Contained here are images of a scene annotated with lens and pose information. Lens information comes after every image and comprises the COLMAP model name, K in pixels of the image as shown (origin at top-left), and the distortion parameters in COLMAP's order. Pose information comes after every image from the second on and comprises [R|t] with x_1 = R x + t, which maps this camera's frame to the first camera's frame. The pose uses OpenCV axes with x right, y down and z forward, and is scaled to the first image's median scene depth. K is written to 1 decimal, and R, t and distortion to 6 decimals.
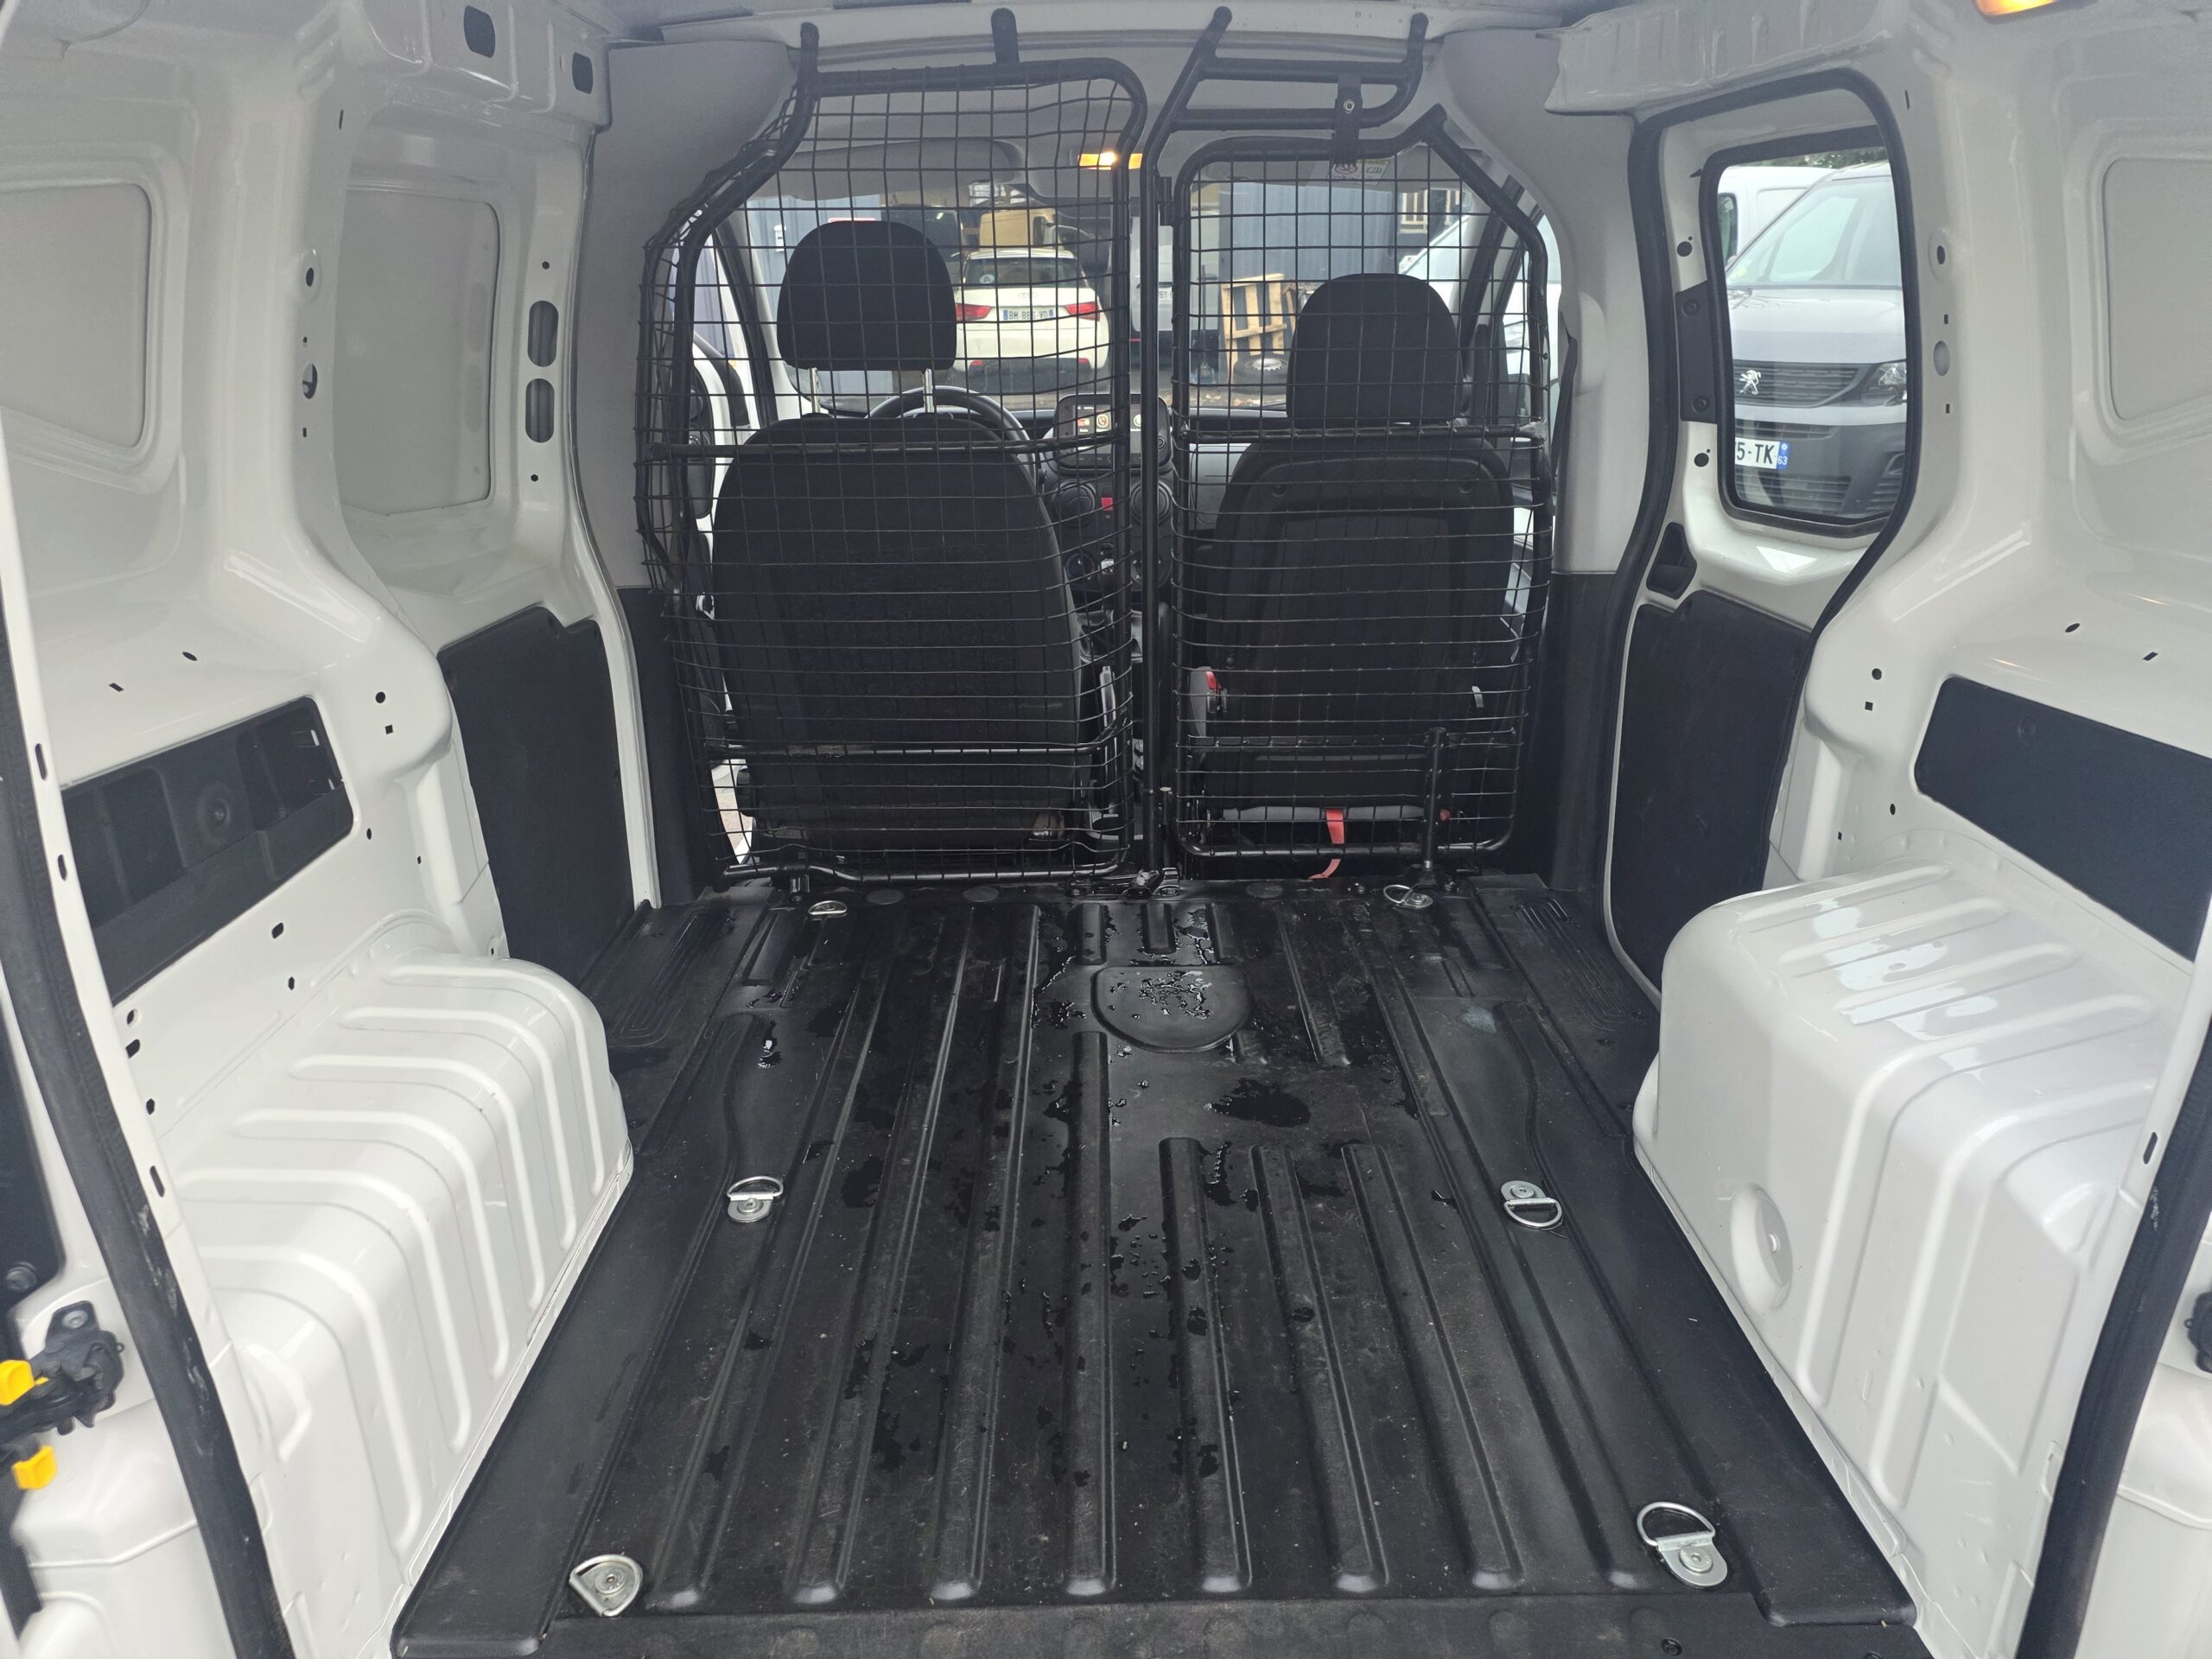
lens RADIAL K [[1471.9, 0, 1109.6], [0, 1471.9, 809.0], [0, 0, 1]] dist [0.057717, -0.028757]
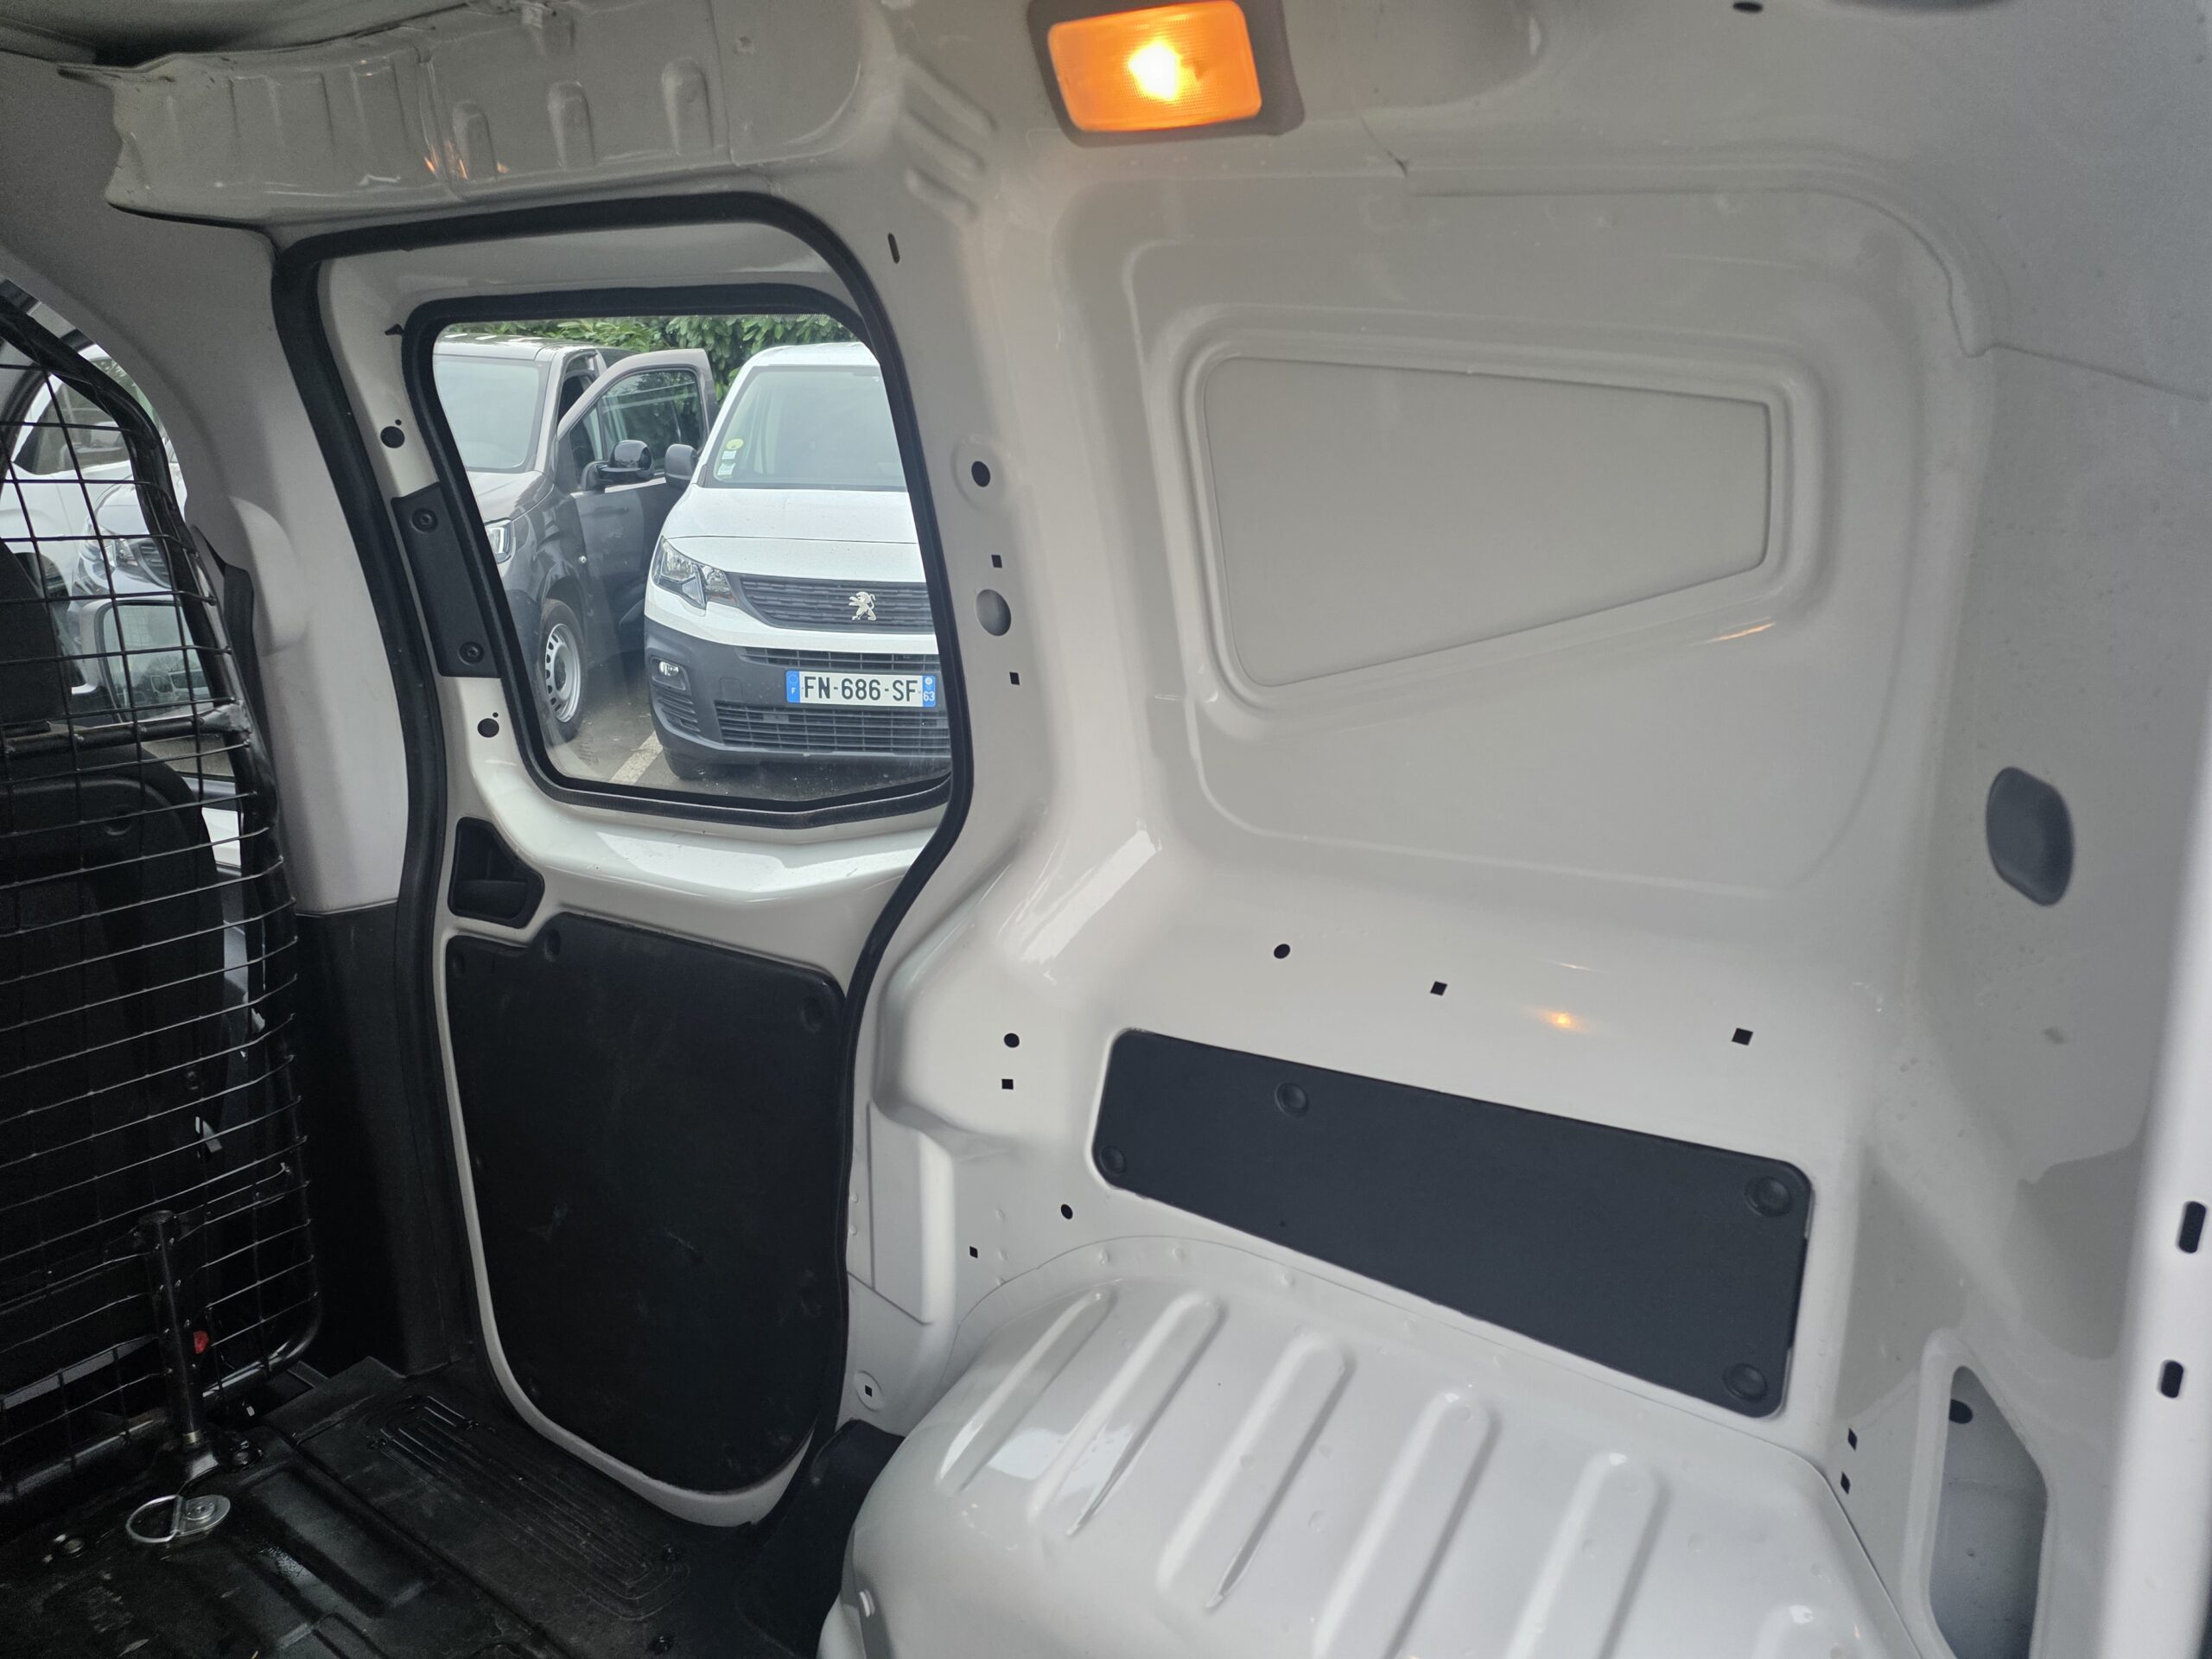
lens RADIAL K [[1471.9, 0, 1115.8], [0, 1471.9, 835.4], [0, 0, 1]] dist [0.057717, -0.028757]
pose [[0.587542, -0.192573, 0.785946, 0.008773], [0.264179, 0.963700, 0.038636, -0.140200], [-0.764856, 0.184930, 0.617087, 0.362043]]
